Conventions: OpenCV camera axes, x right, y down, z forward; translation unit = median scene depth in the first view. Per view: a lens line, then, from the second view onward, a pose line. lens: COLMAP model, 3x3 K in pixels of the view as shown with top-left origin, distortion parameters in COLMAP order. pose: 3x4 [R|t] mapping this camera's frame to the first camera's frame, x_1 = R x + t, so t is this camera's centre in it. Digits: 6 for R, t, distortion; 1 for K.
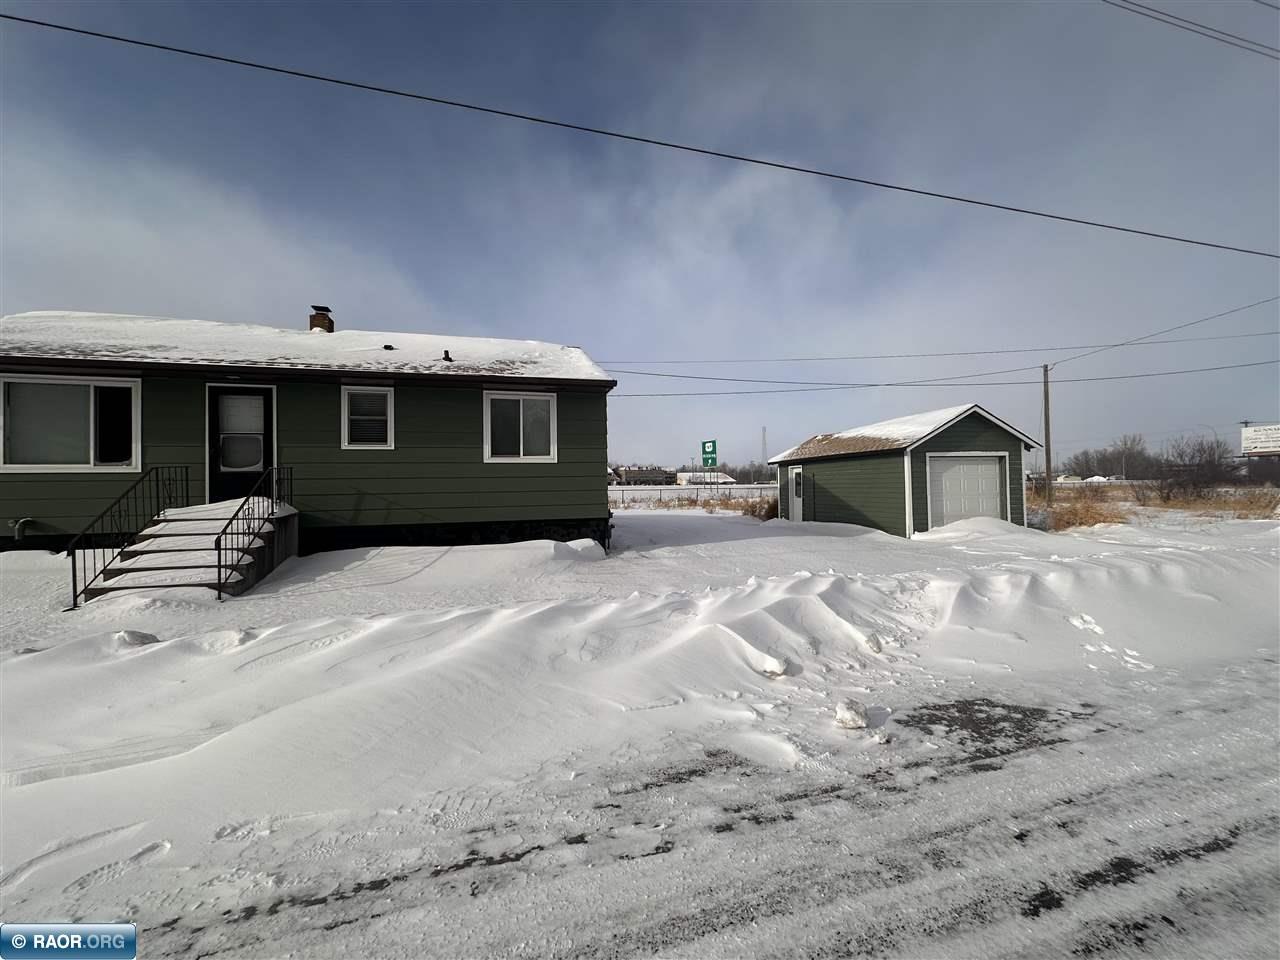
lens RADIAL K [[529.4, 0, 641.2], [0, 529.4, 474.3], [0, 0, 1]] dist [0.010435, 0.000270]
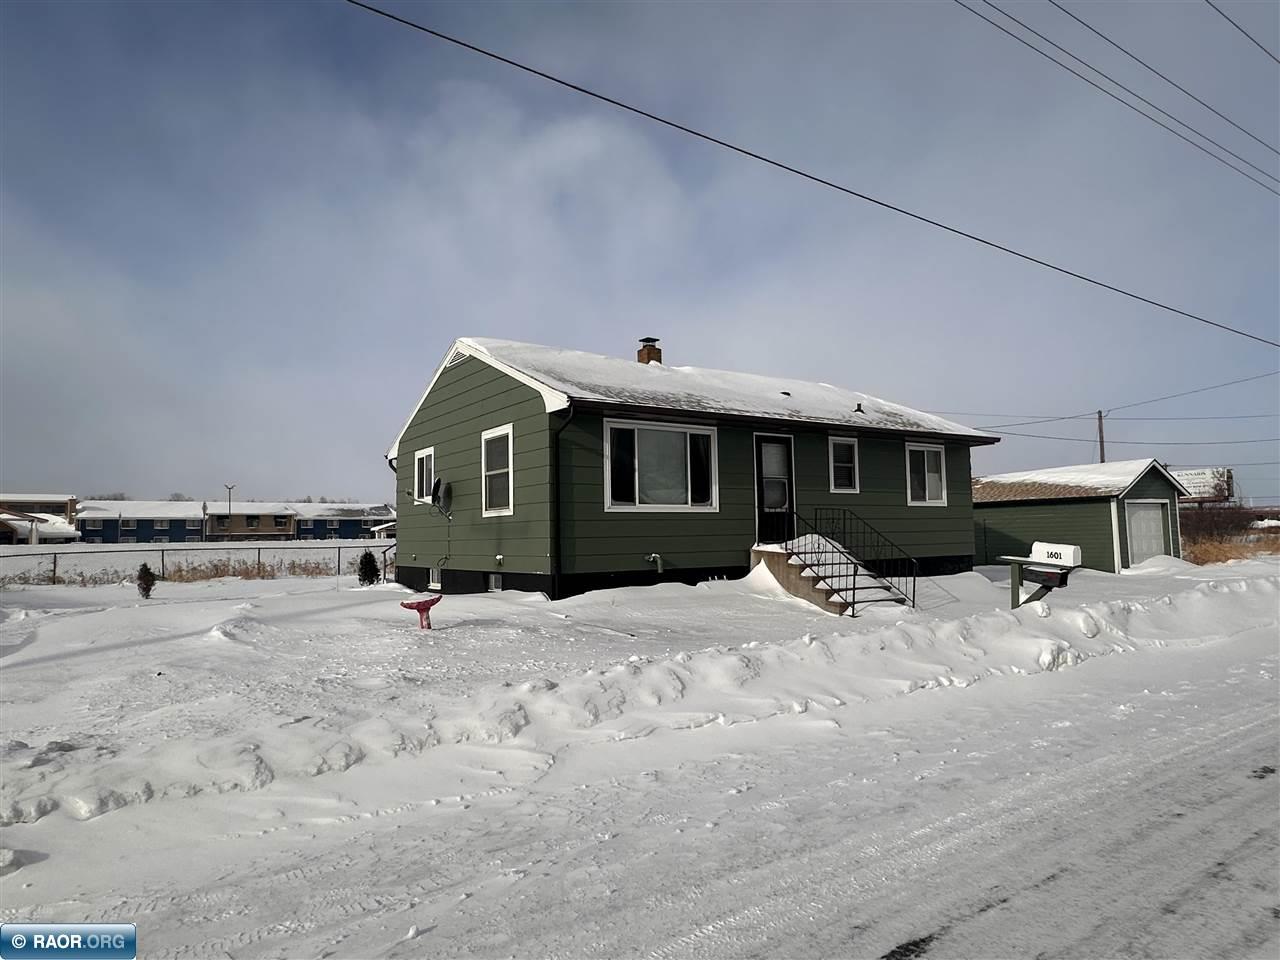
lens RADIAL K [[780.9, 0, 637.3], [0, 780.9, 479.2], [0, 0, 1]] dist [-0.029911, -0.001044]
pose [[0.953086, 0.011812, 0.302469, -1.287622], [0.010521, 0.997342, -0.072102, 0.033415], [-0.302517, 0.071901, 0.950428, -0.379873]]
